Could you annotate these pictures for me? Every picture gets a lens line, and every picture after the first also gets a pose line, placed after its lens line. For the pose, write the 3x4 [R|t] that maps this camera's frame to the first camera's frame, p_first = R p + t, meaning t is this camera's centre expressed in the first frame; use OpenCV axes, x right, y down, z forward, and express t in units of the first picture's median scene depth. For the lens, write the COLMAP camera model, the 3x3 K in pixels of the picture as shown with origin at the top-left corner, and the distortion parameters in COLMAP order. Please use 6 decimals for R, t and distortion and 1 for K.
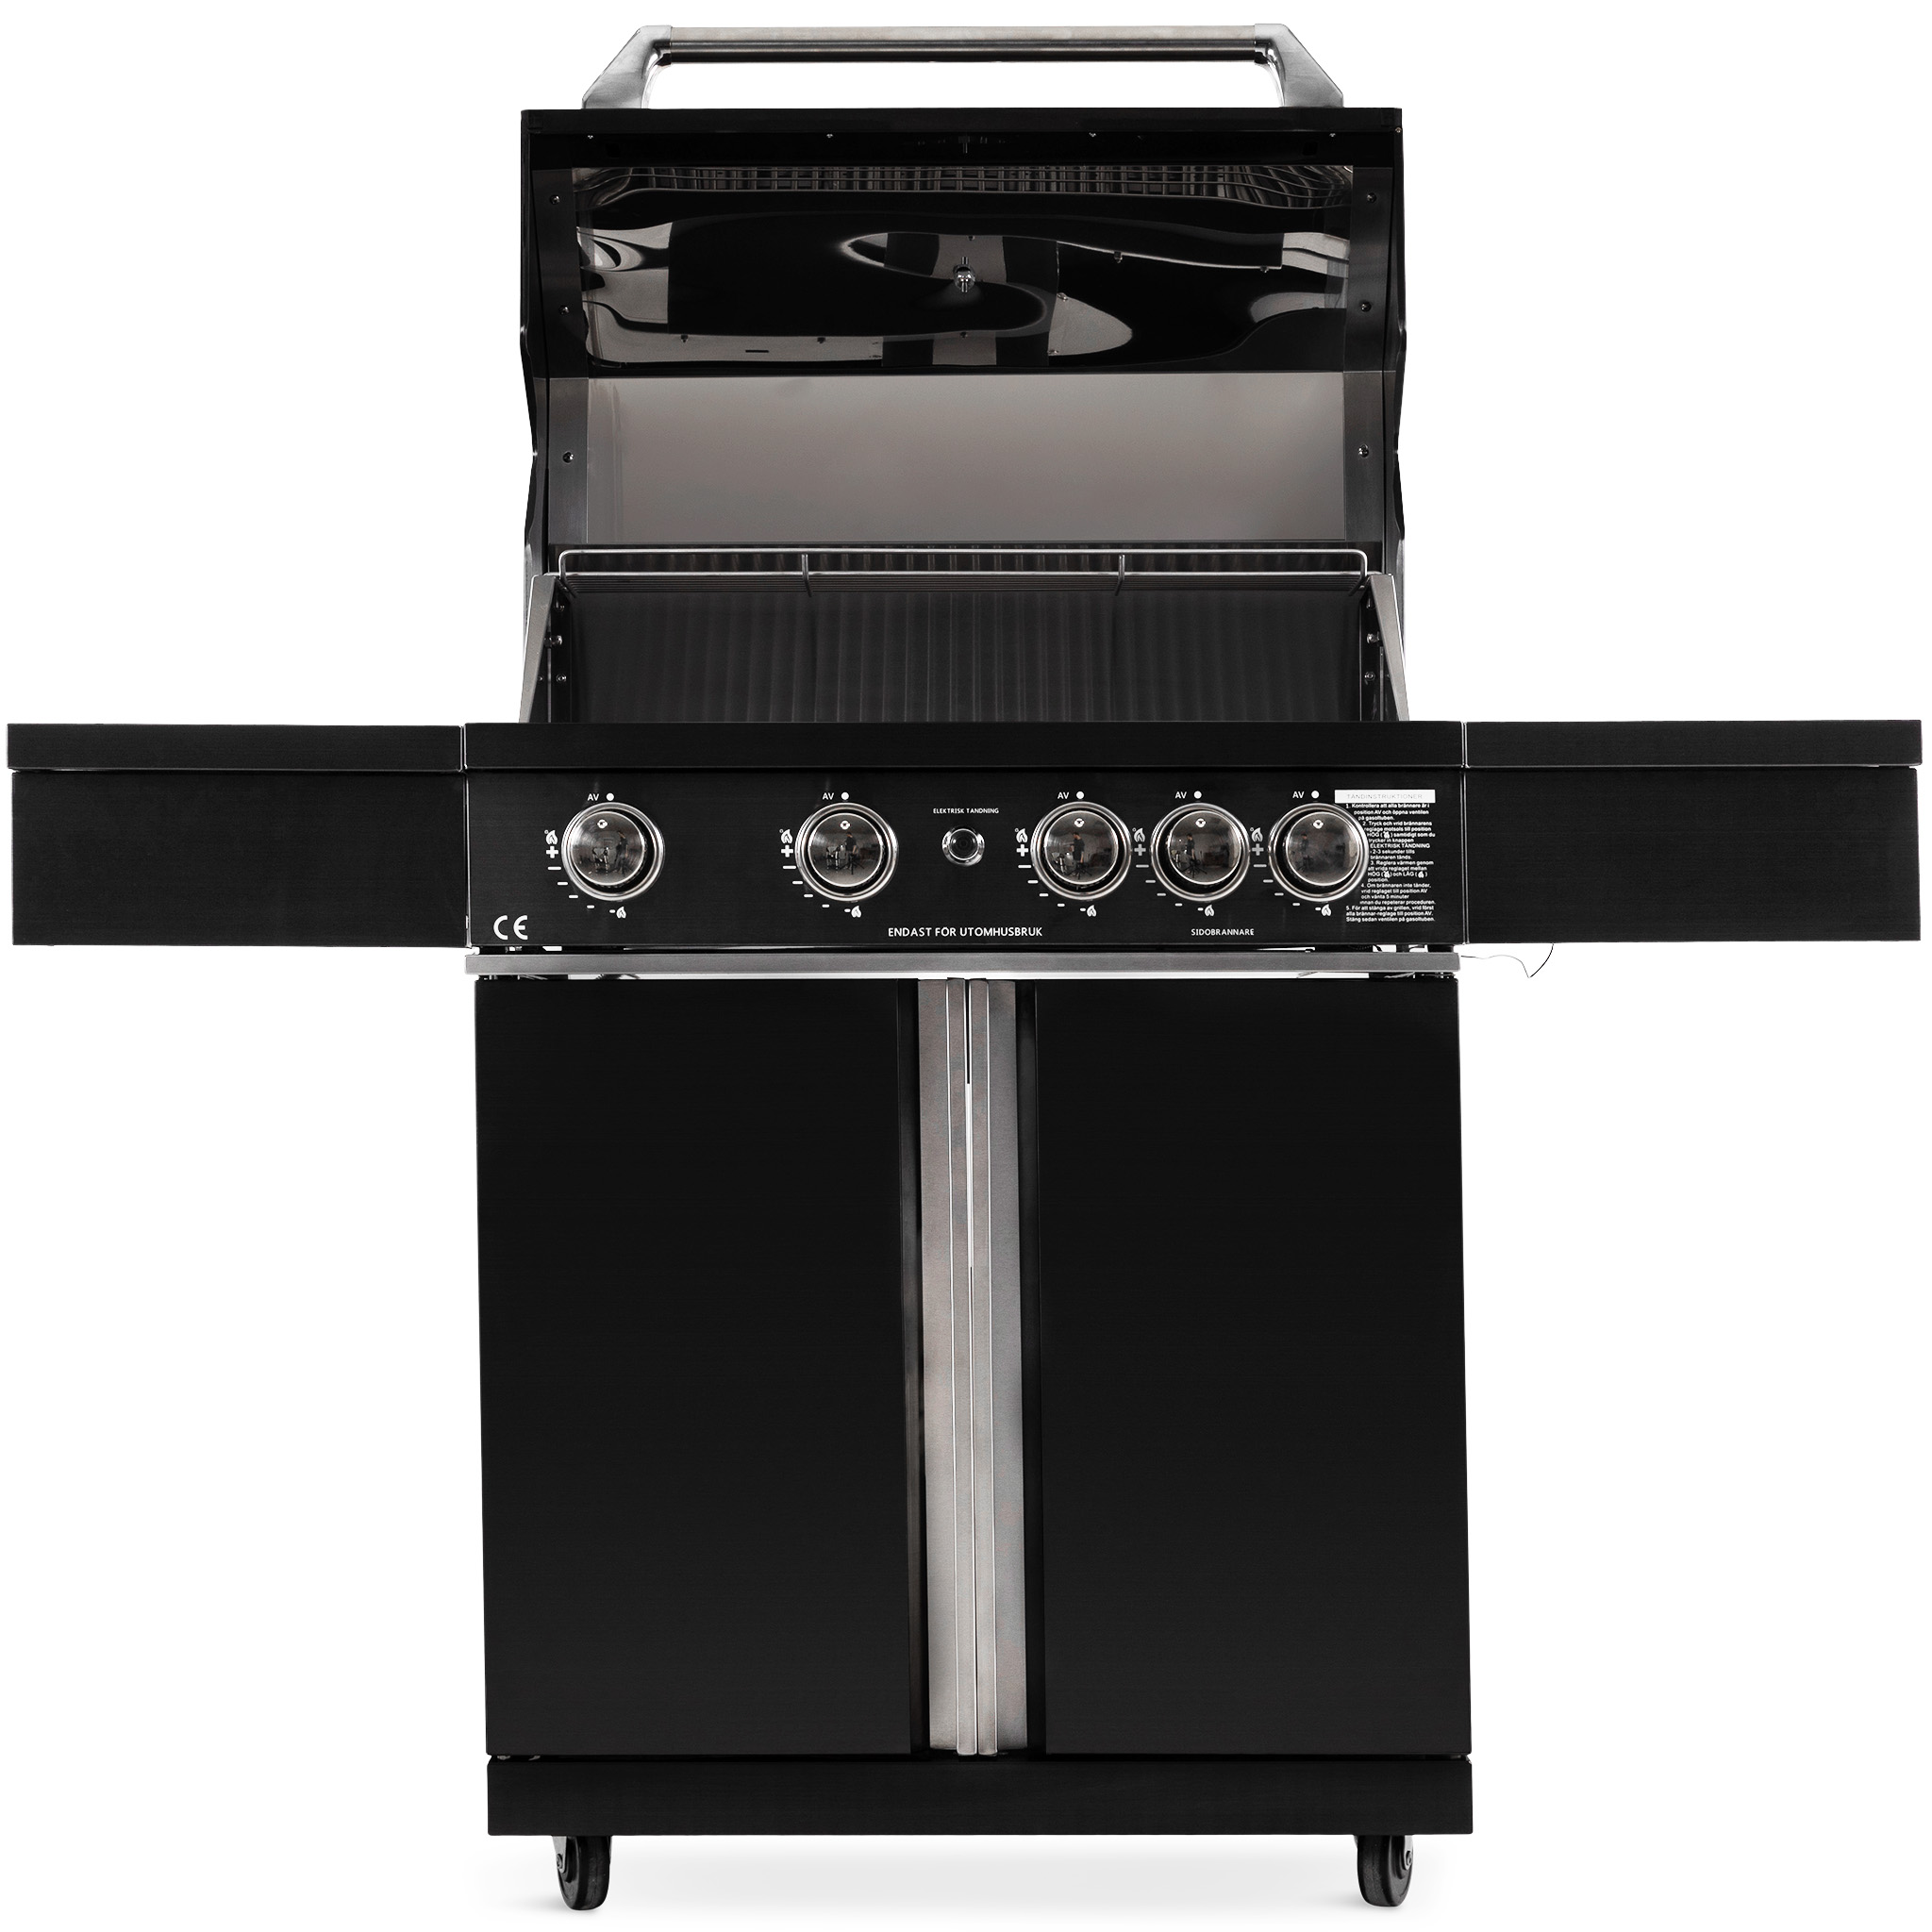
lens RADIAL K [[4128.1, 0, 966.0], [0, 4128.1, 966.0], [0, 0, 1]] dist [-0.632769, 3.270180]
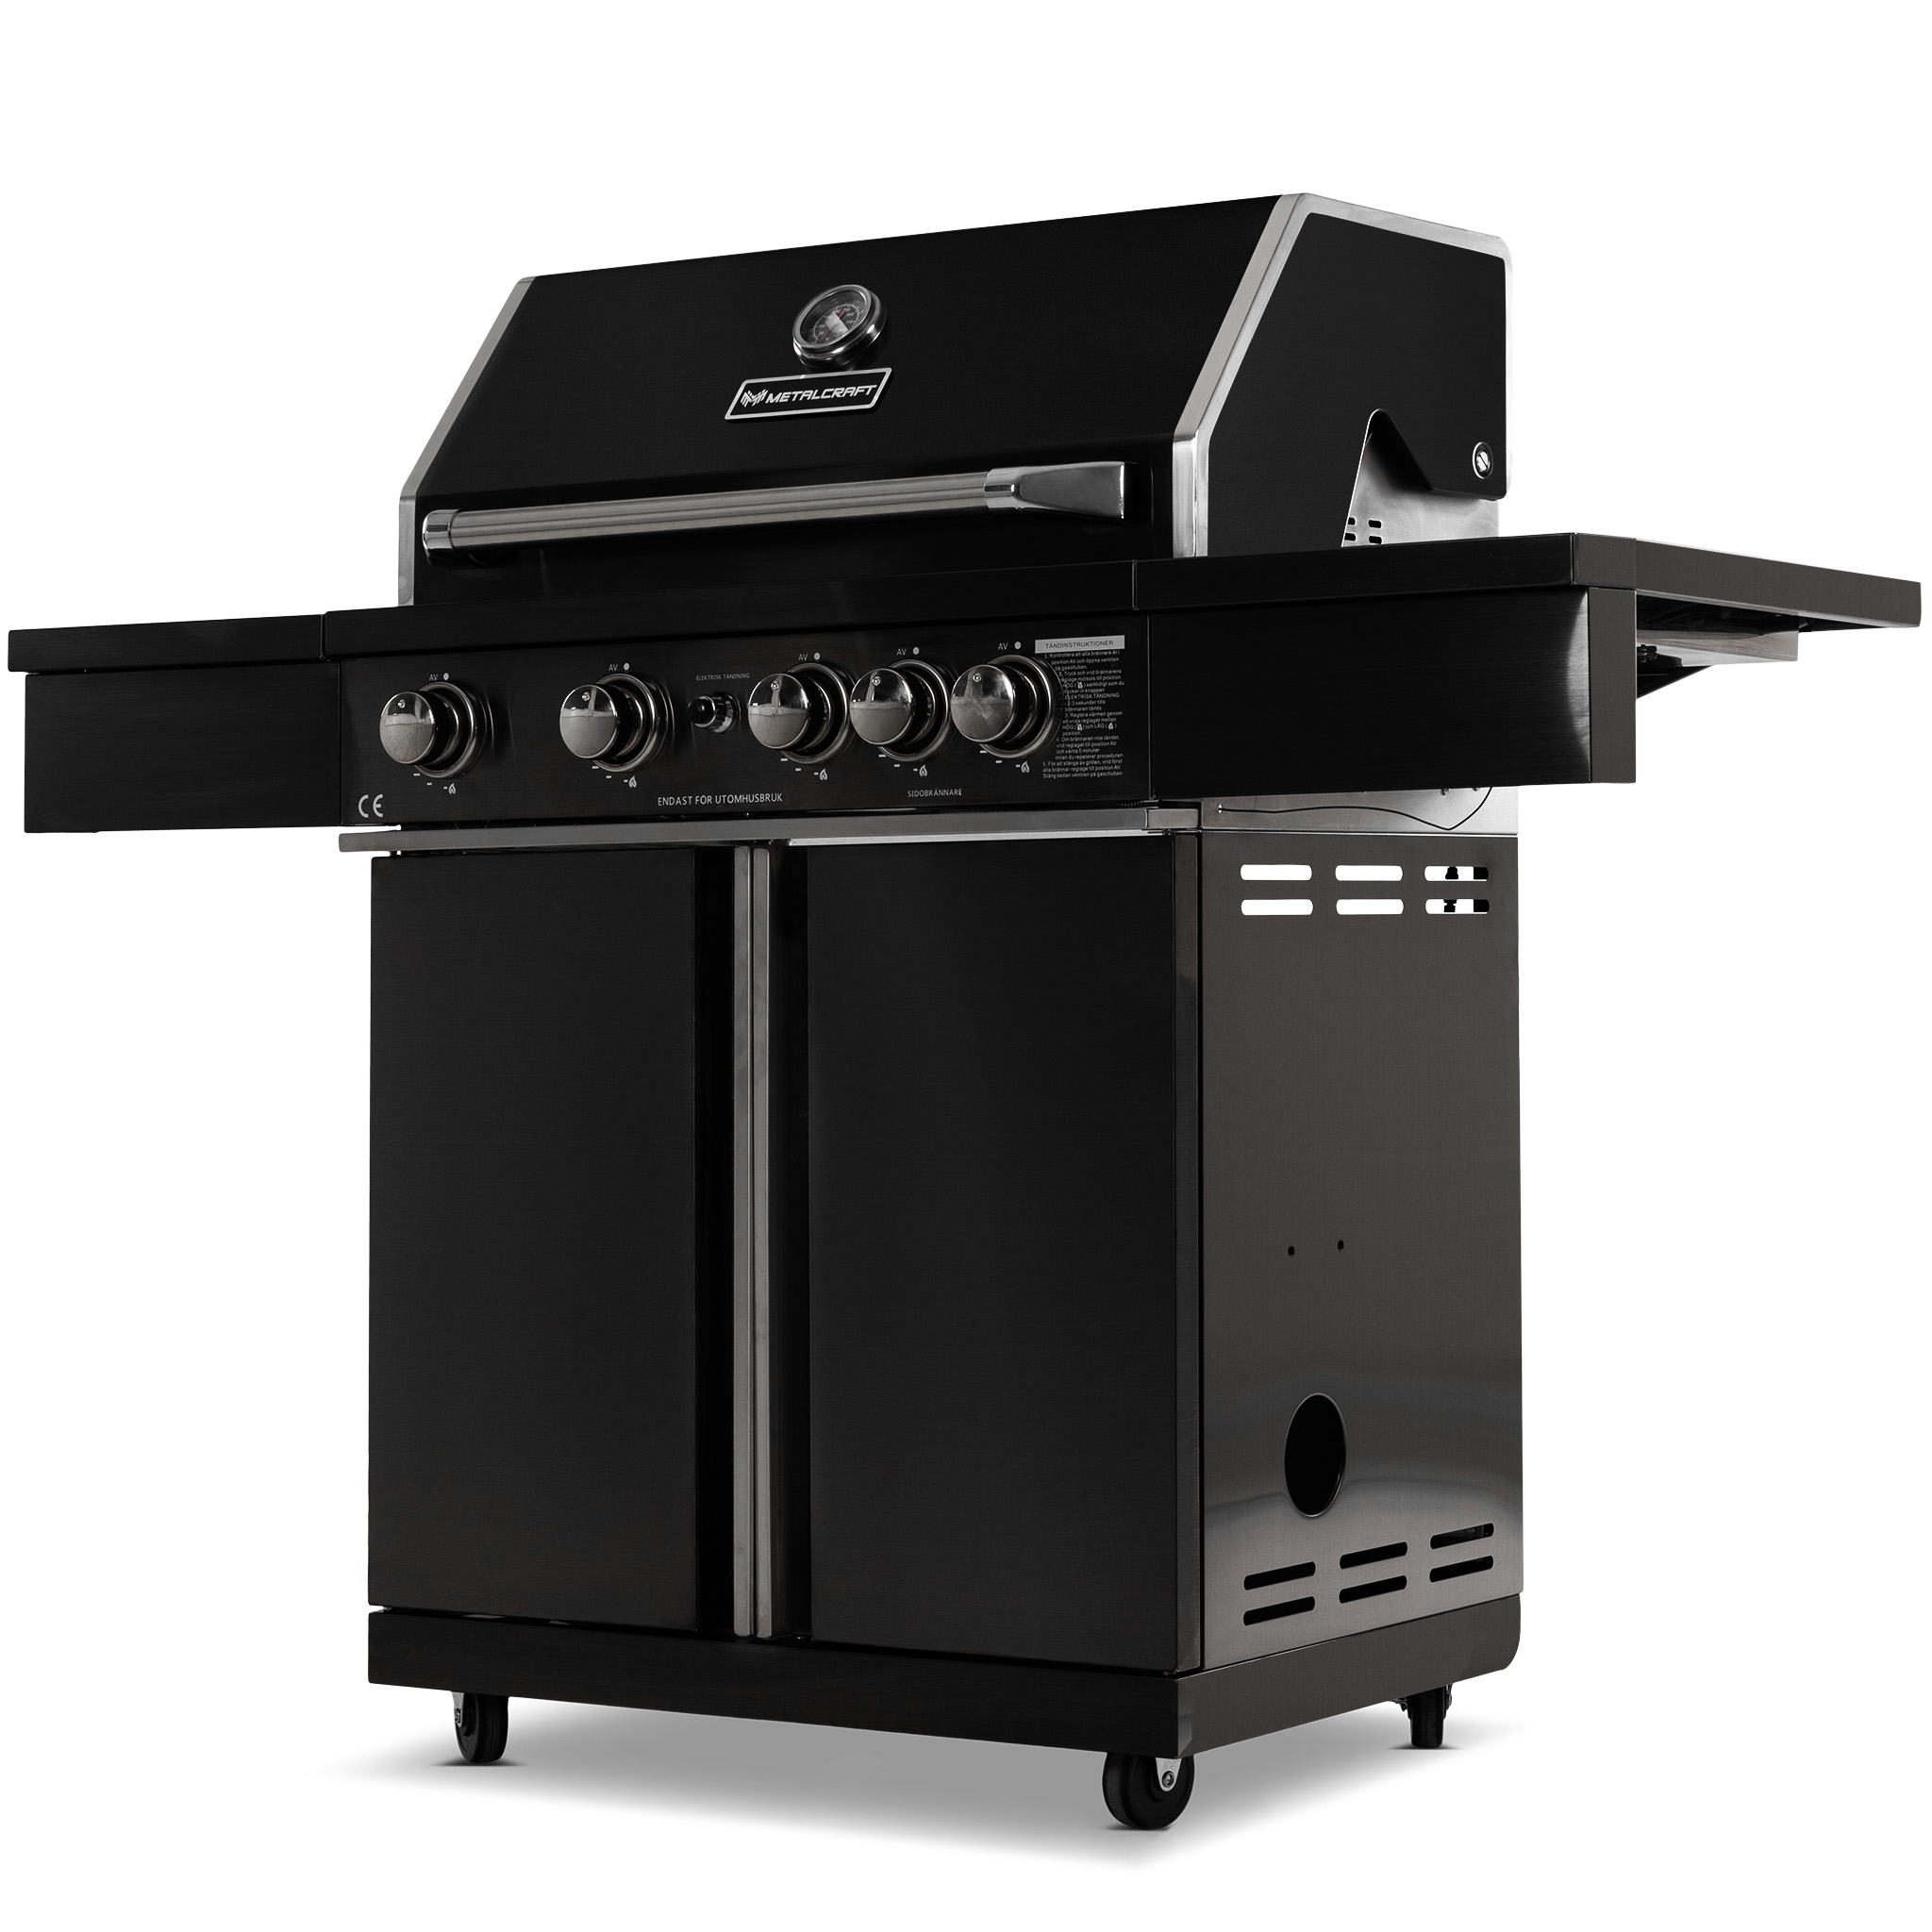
lens RADIAL K [[5207.2, 0, 966.0], [0, 5207.2, 966.0], [0, 0, 1]] dist [-0.519862, -0.280406]
pose [[0.836729, -0.006399, -0.547580, 0.733167], [0.026290, 0.999248, 0.028496, -0.002276], [0.546986, -0.038239, 0.836268, -0.013962]]
